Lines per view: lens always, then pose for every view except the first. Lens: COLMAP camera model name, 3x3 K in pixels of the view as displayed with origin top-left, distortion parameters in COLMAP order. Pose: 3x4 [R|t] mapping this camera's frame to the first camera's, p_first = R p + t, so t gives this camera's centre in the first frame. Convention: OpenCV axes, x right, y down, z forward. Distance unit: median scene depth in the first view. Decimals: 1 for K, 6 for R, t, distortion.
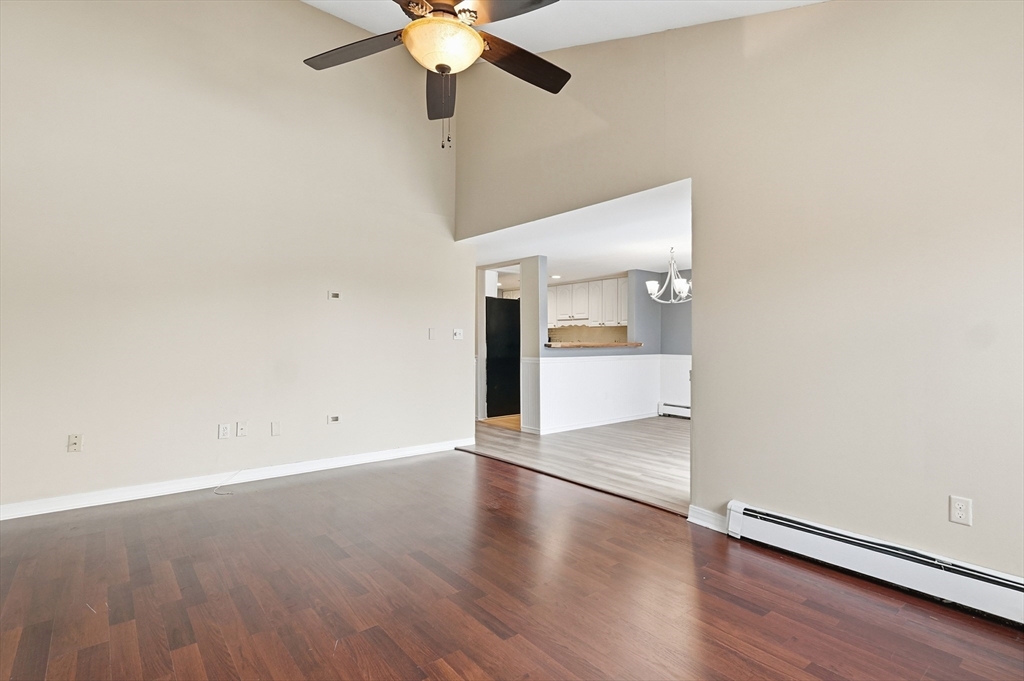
lens RADIAL K [[495.8, 0, 529.6], [0, 495.8, 337.8], [0, 0, 1]] dist [-0.000038, 0.000030]
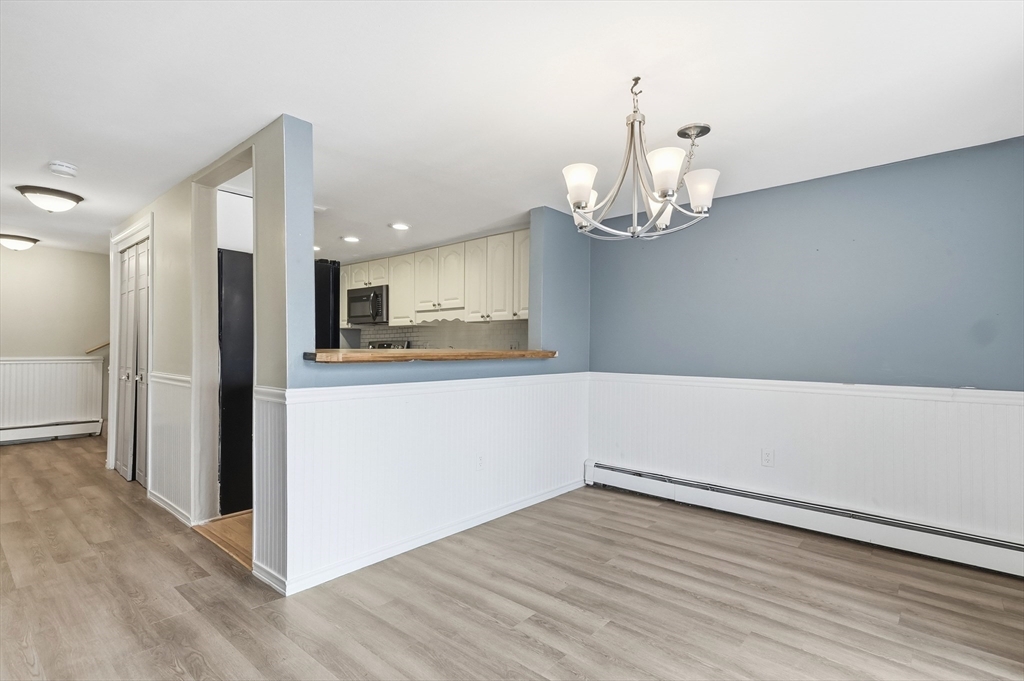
lens RADIAL K [[506.8, 0, 514.1], [0, 506.8, 345.6], [0, 0, 1]] dist [0.042675, 0.000184]
pose [[0.991741, 0.006926, 0.128070, 0.111267], [-0.006961, 0.999976, -0.000176, 0.004795], [-0.128068, -0.000717, 0.991765, 0.460325]]
